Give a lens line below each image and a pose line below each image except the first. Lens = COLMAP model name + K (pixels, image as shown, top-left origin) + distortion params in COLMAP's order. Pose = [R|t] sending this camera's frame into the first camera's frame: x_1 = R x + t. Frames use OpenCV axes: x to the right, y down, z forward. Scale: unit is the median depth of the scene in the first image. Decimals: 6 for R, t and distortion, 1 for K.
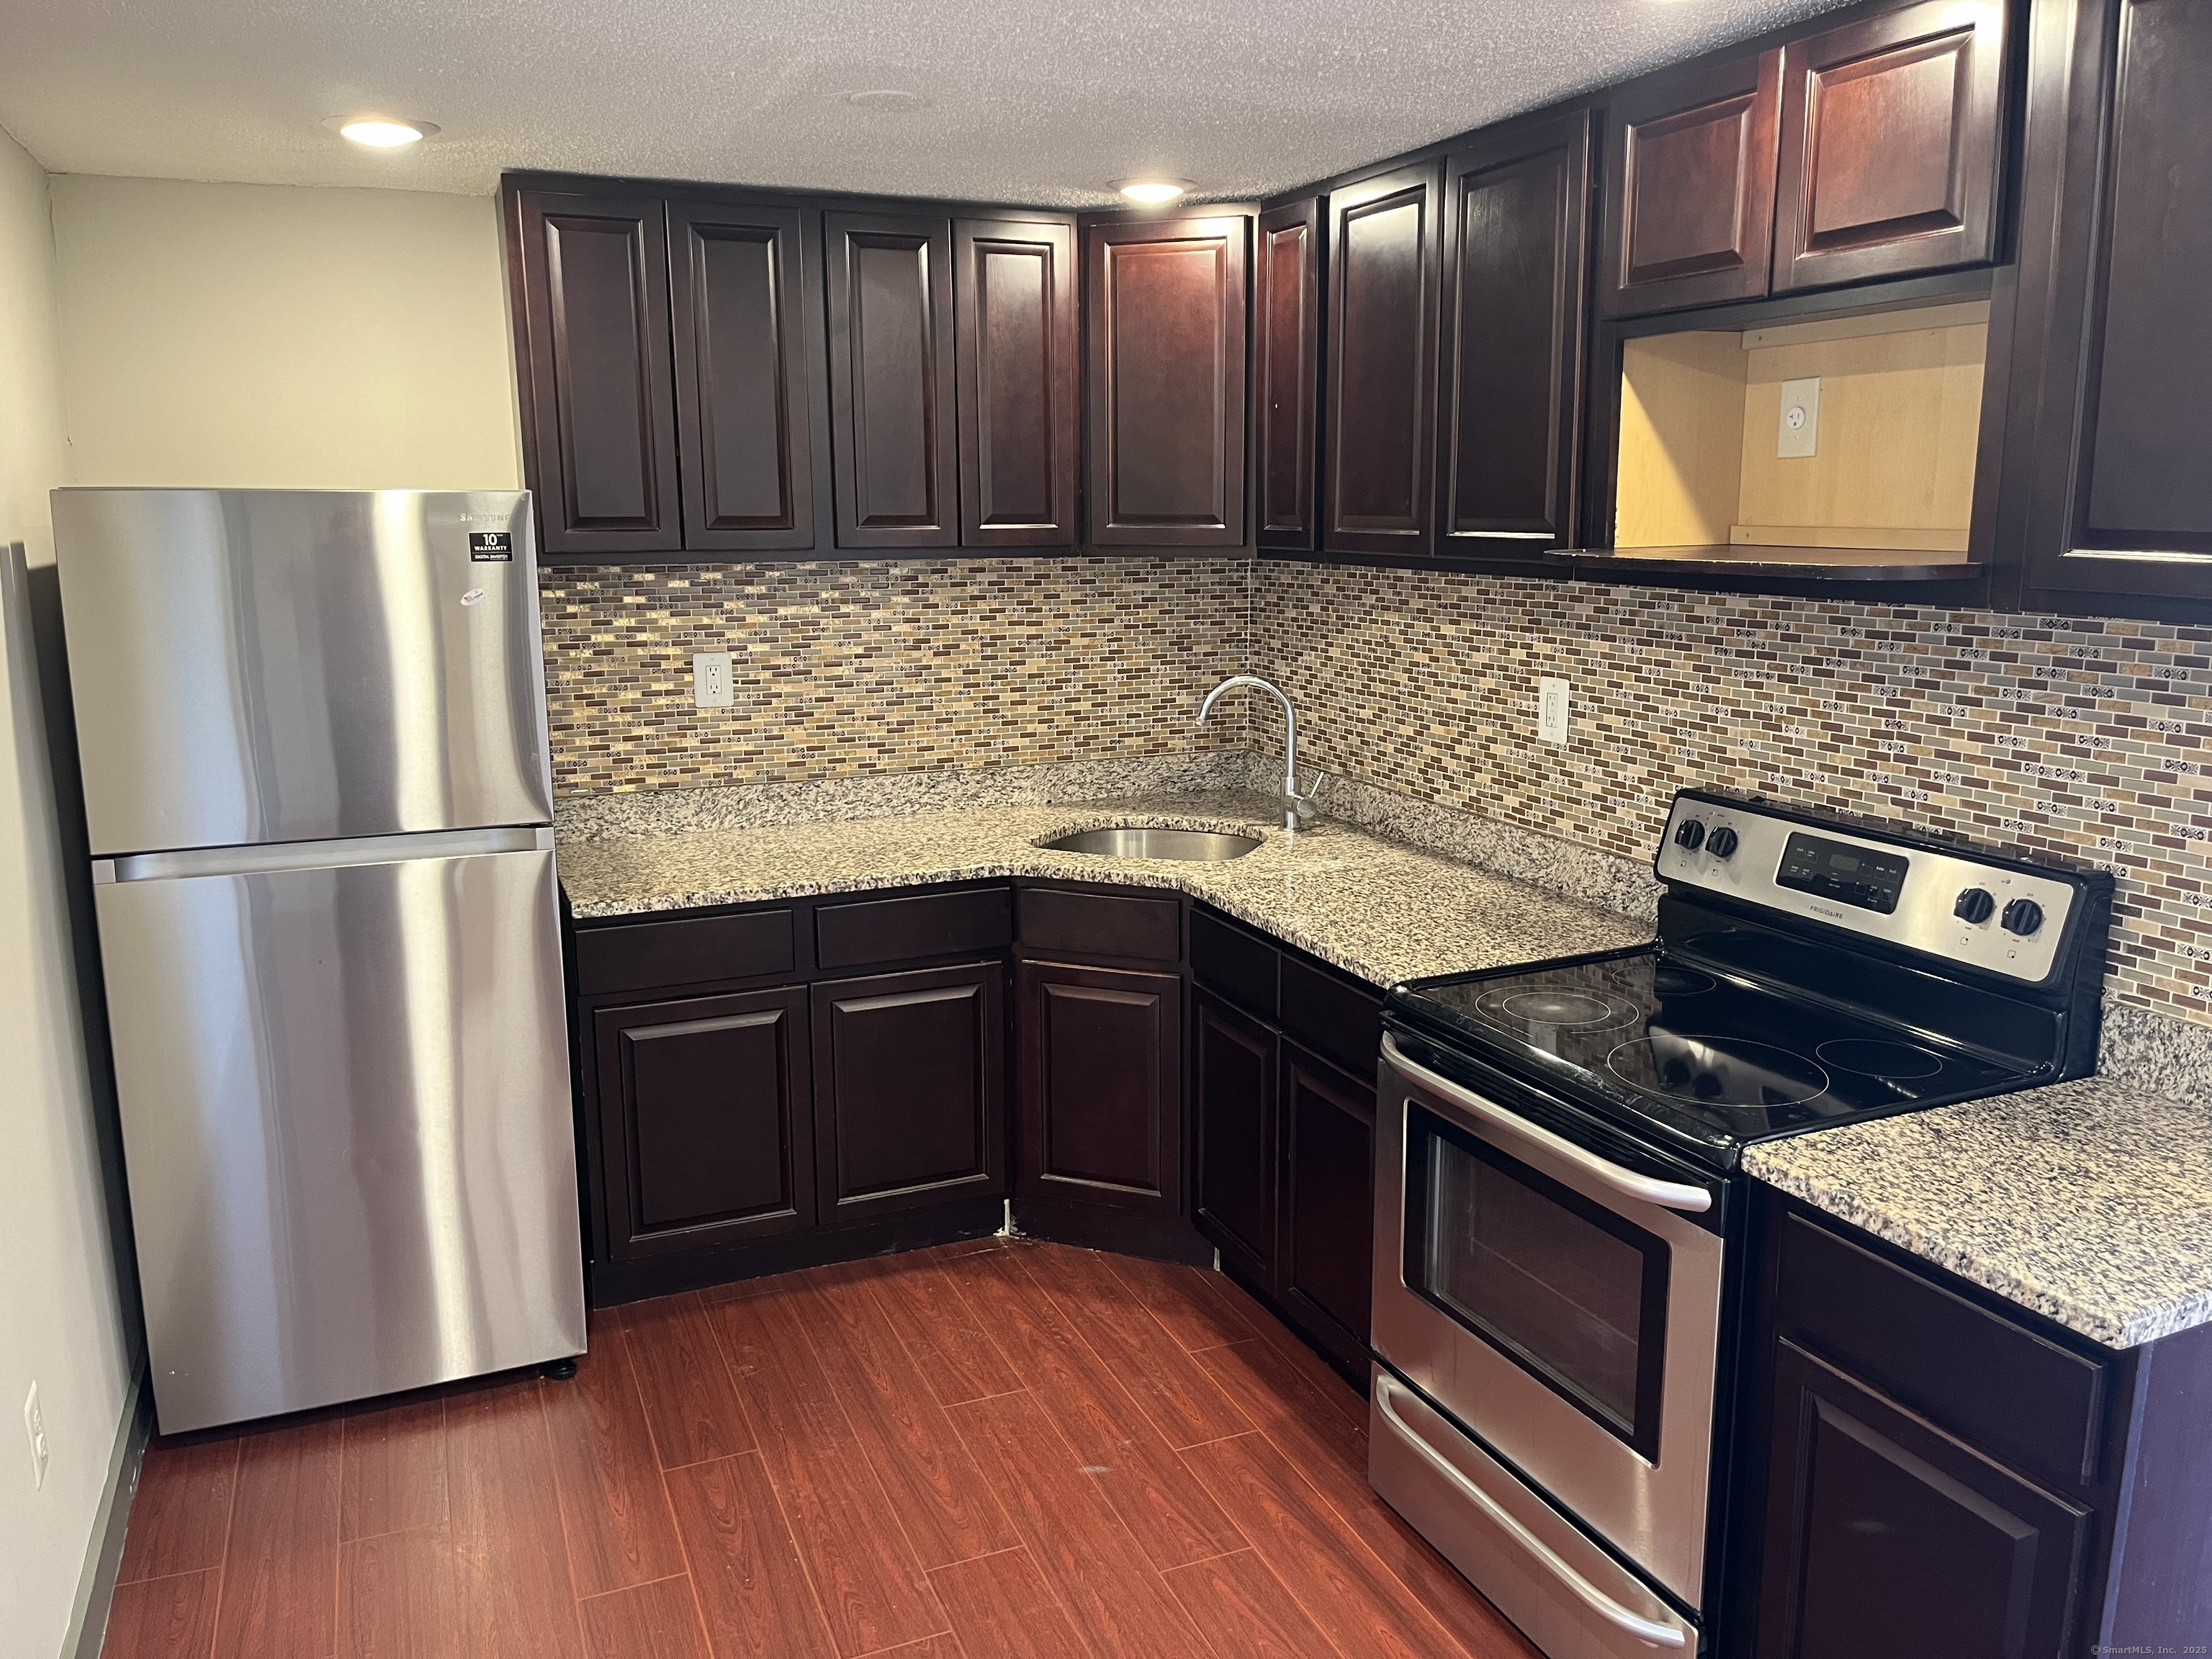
lens RADIAL K [[1668.8, 0, 1106.0], [0, 1668.8, 829.5], [0, 0, 1]] dist [0.056892, 0.002132]
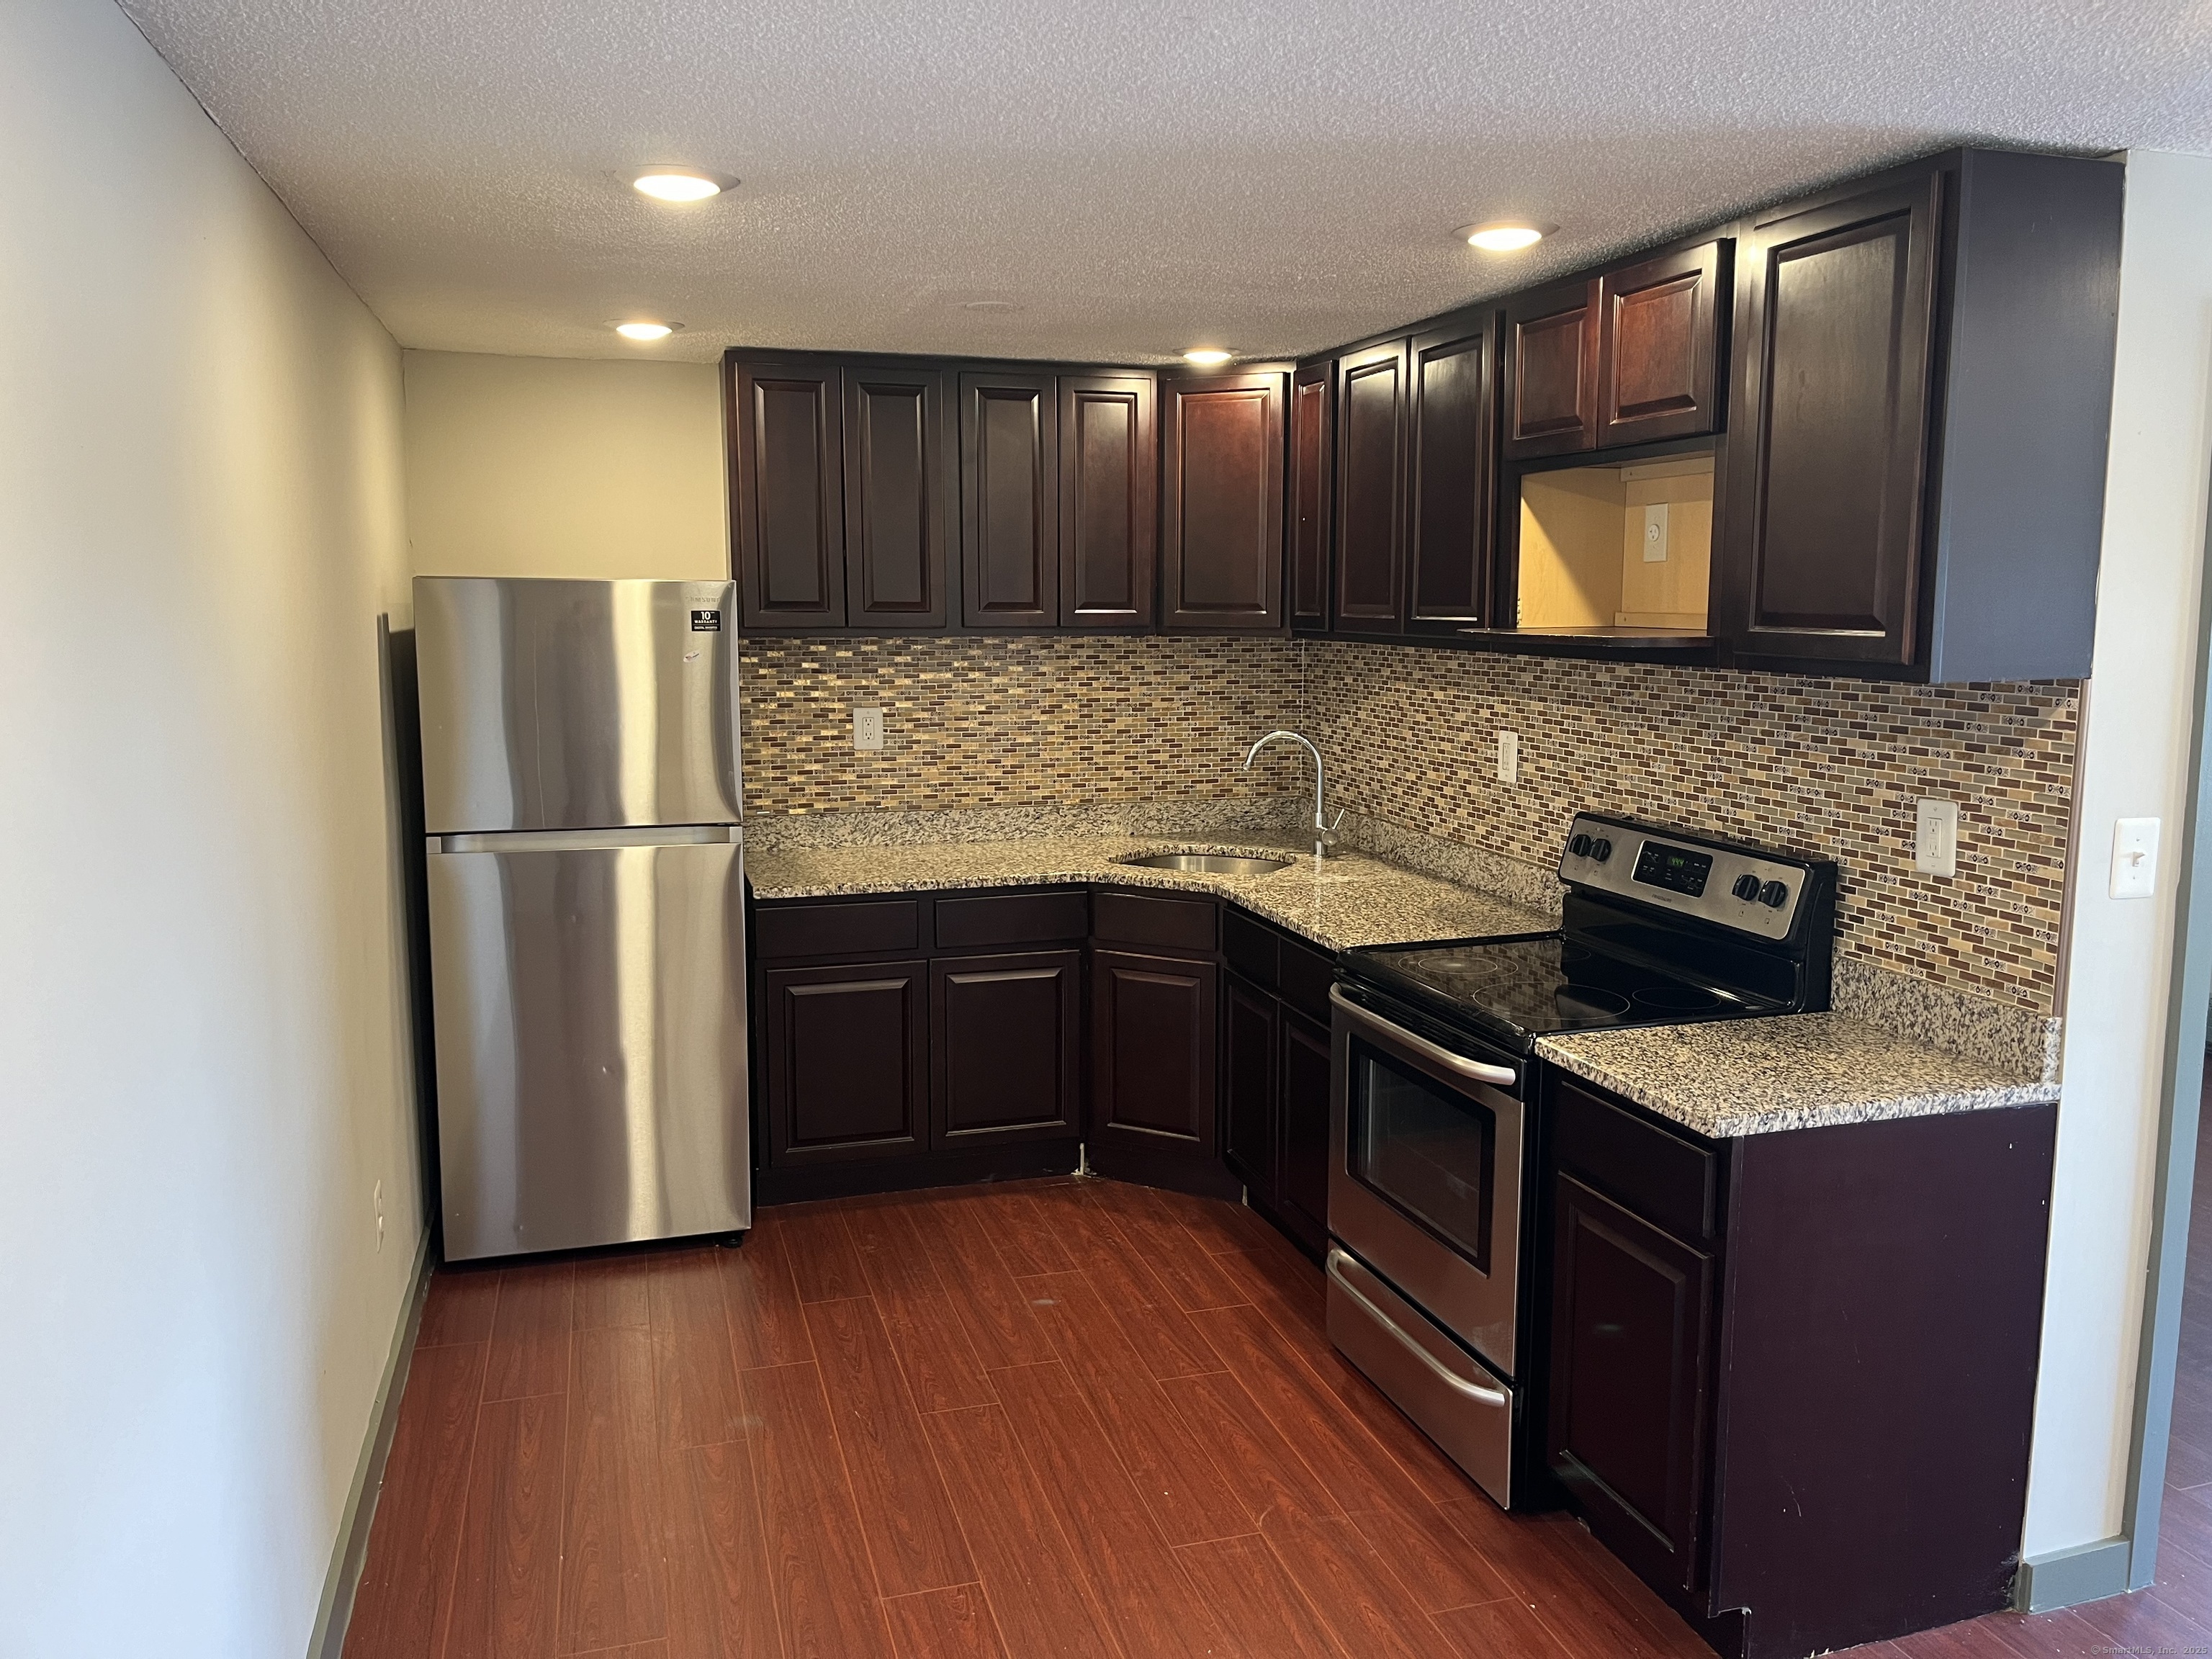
lens RADIAL K [[1652.2, 0, 1106.0], [0, 1652.2, 829.5], [0, 0, 1]] dist [0.108027, -0.000781]
pose [[0.994212, 0.022551, -0.105047, 0.098143], [-0.028188, 0.998224, -0.052490, 0.059252], [0.103677, 0.055147, 0.993081, -0.284073]]
